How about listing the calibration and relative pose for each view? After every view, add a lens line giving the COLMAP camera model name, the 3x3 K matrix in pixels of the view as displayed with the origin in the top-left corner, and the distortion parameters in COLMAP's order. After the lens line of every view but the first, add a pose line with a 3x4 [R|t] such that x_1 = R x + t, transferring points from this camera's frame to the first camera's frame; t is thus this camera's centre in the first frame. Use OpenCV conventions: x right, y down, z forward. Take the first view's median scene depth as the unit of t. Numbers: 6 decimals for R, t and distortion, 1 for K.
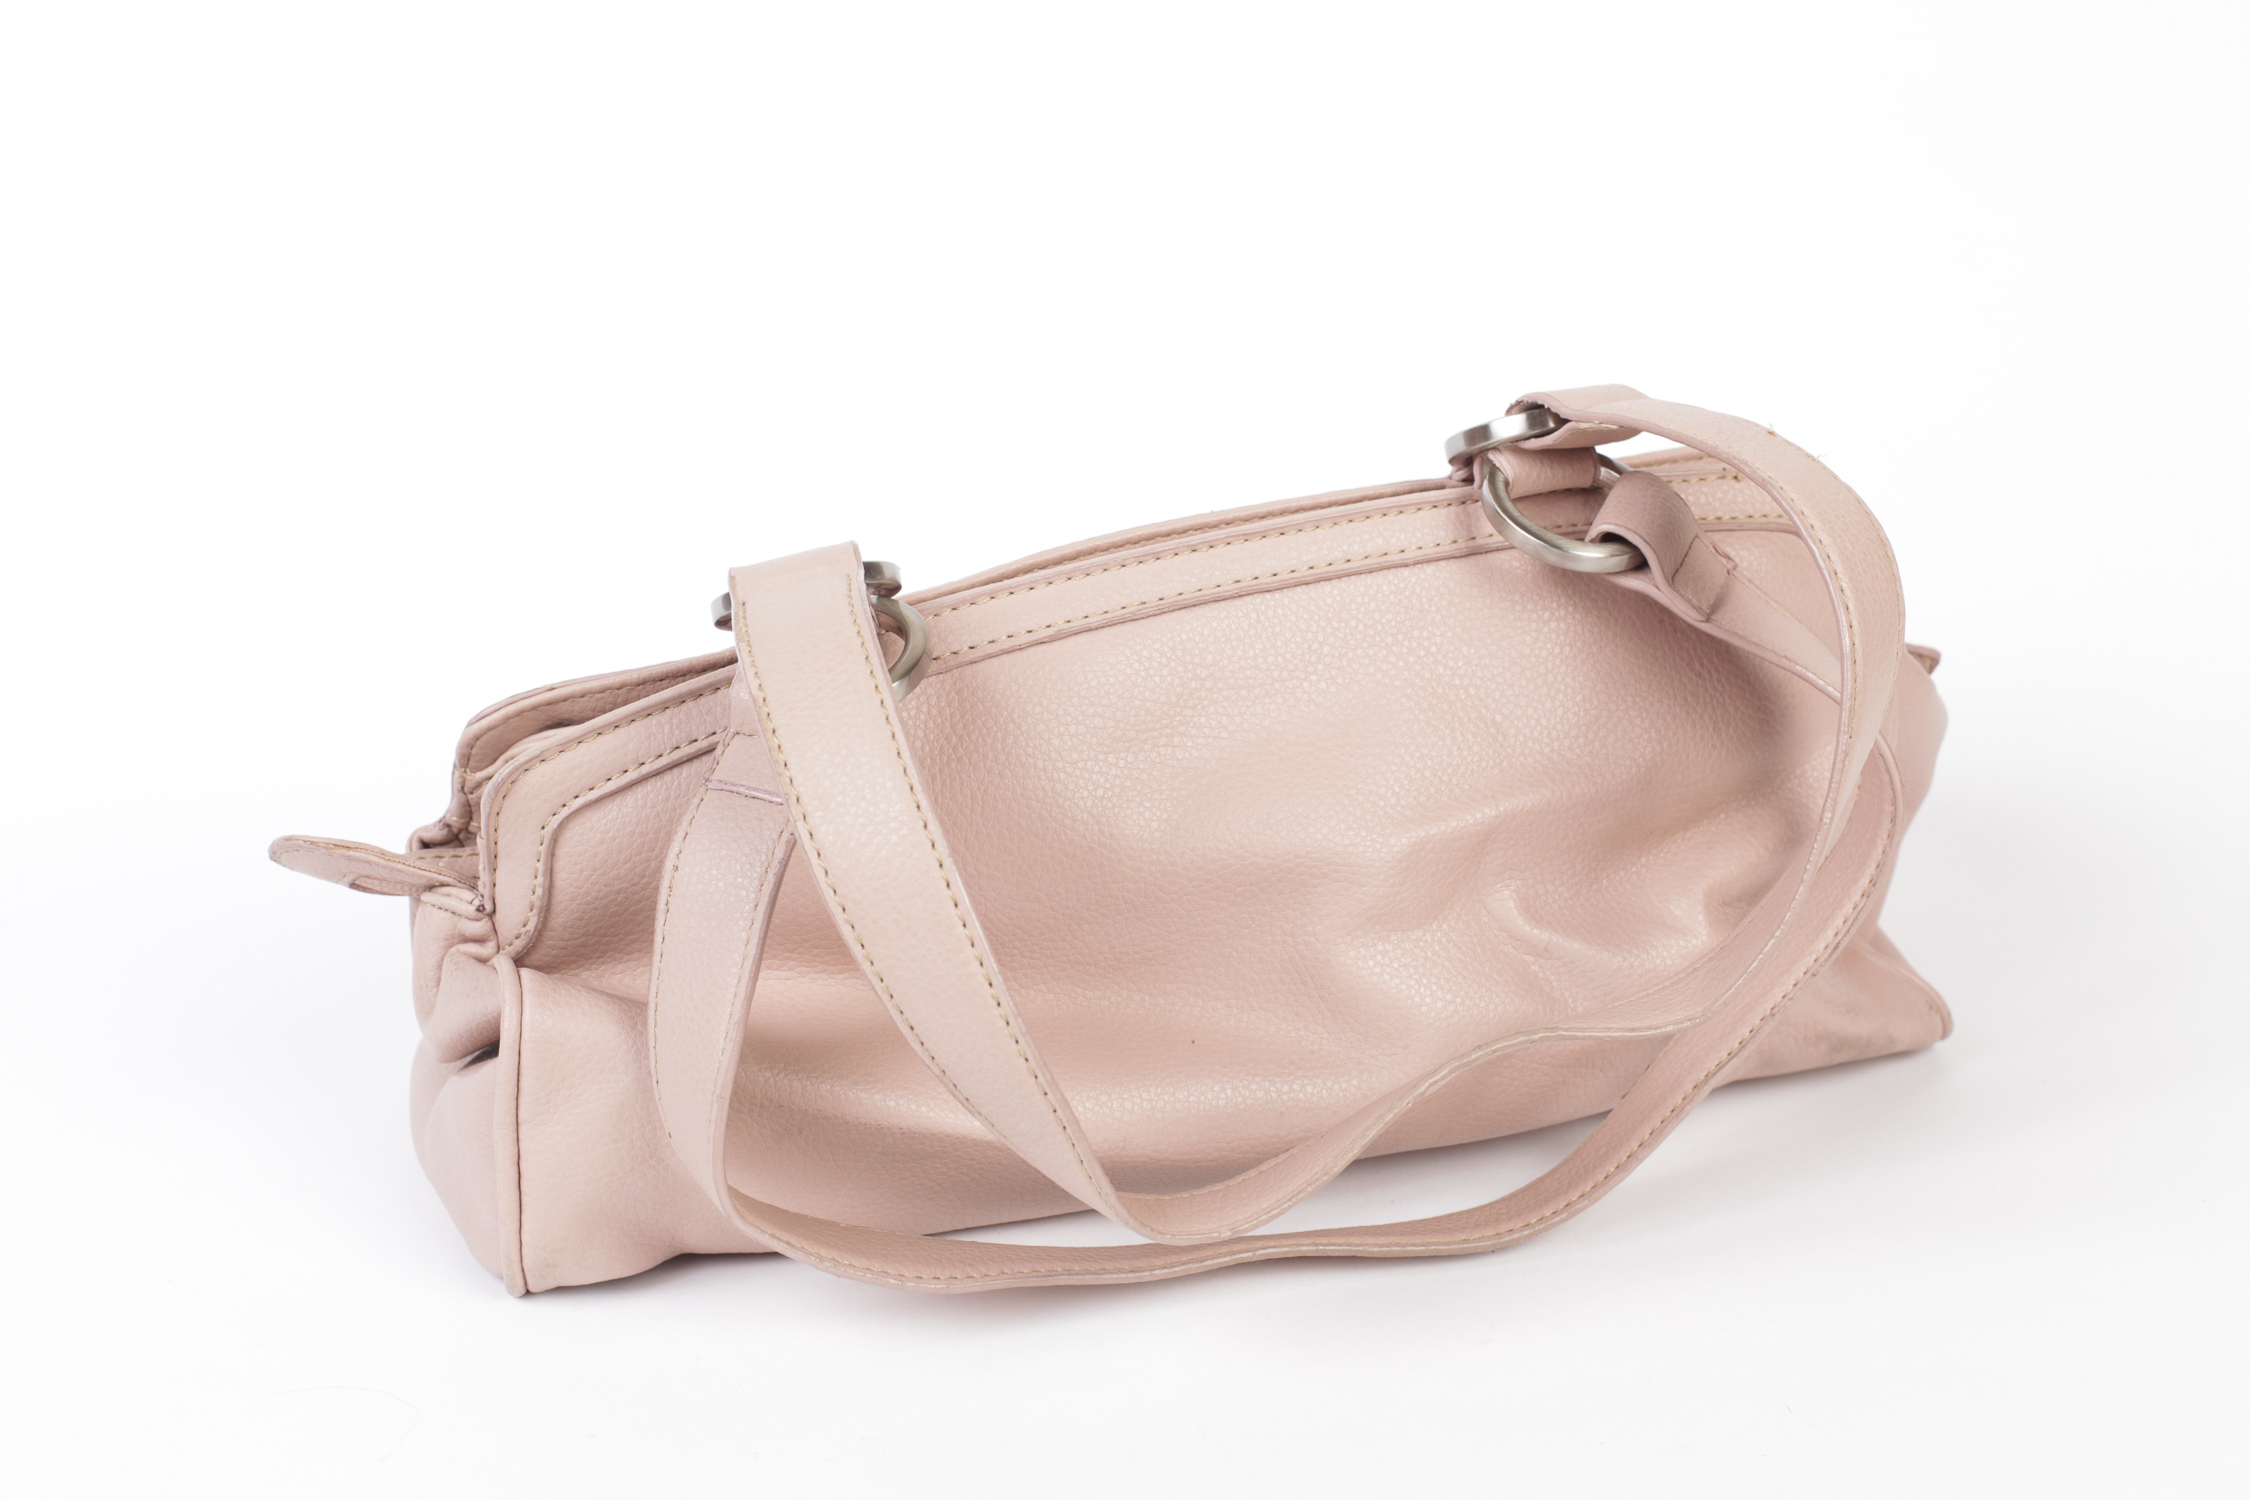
lens RADIAL K [[3442.0, 0, 1120.4], [0, 3442.0, 741.6], [0, 0, 1]] dist [-0.219537, 0.000000]
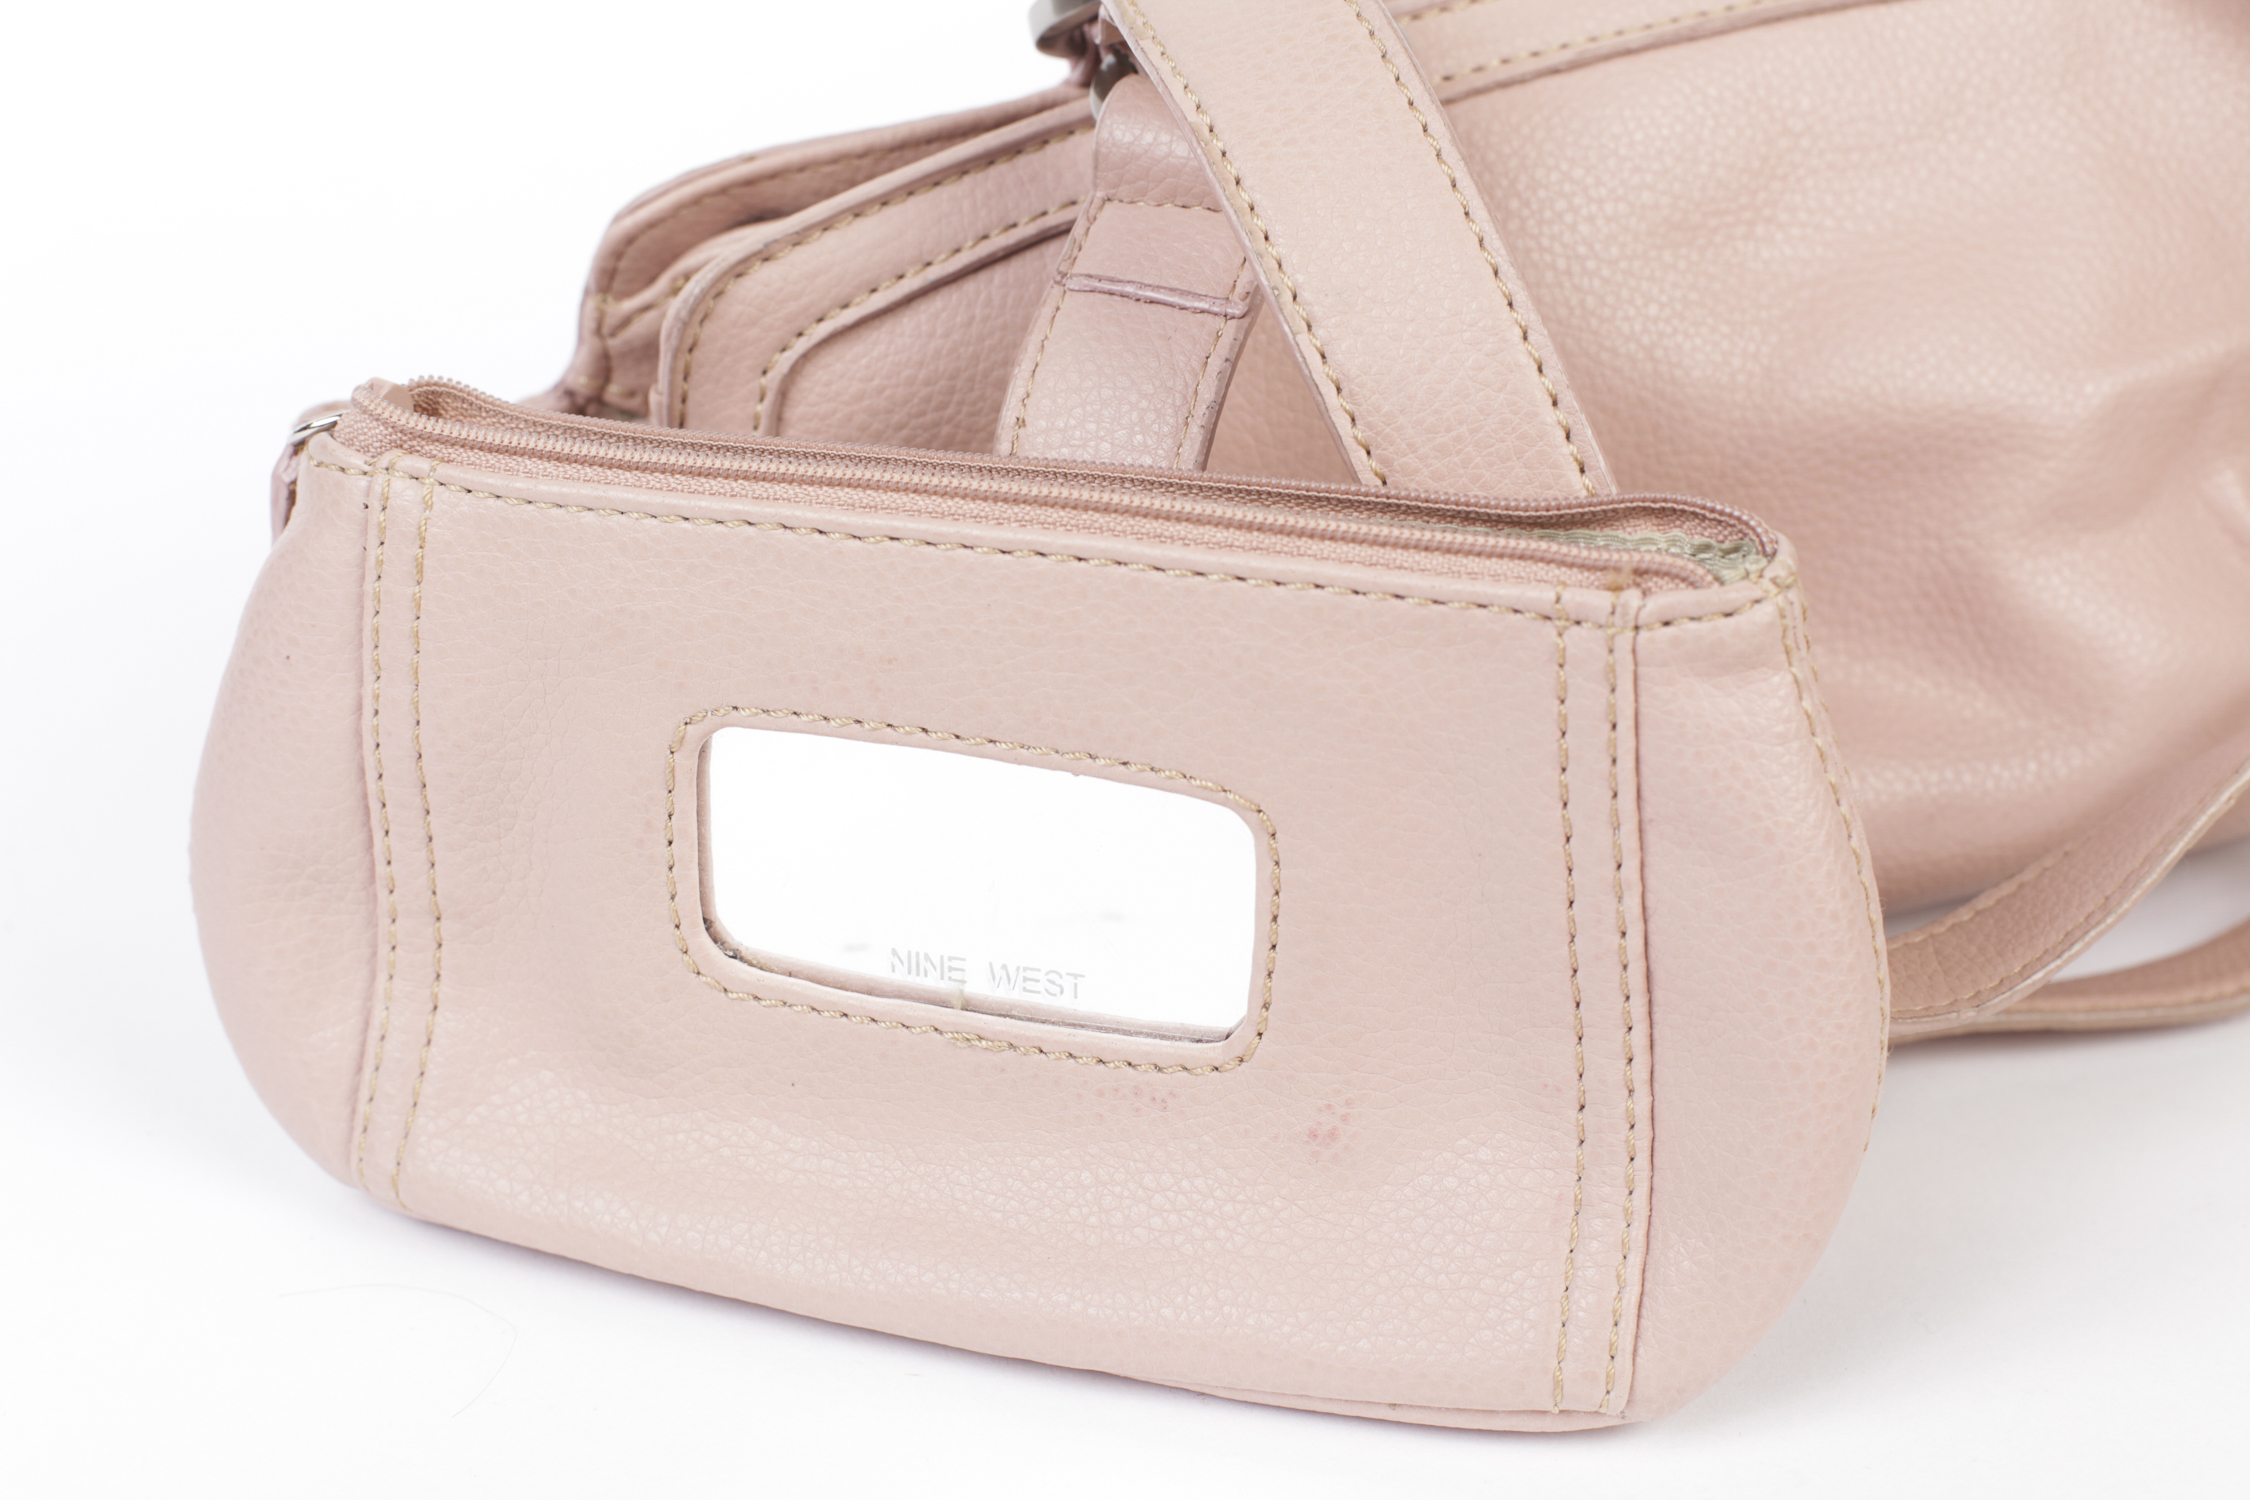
lens RADIAL K [[3442.0, 0, 1139.1], [0, 3442.0, 761.4], [0, 0, 1]] dist [-0.219537, 0.000000]
pose [[0.998233, -0.020110, 0.055913, -0.133678], [0.015188, 0.996083, 0.087105, 0.040521], [-0.057446, -0.086102, 0.994629, 0.378616]]
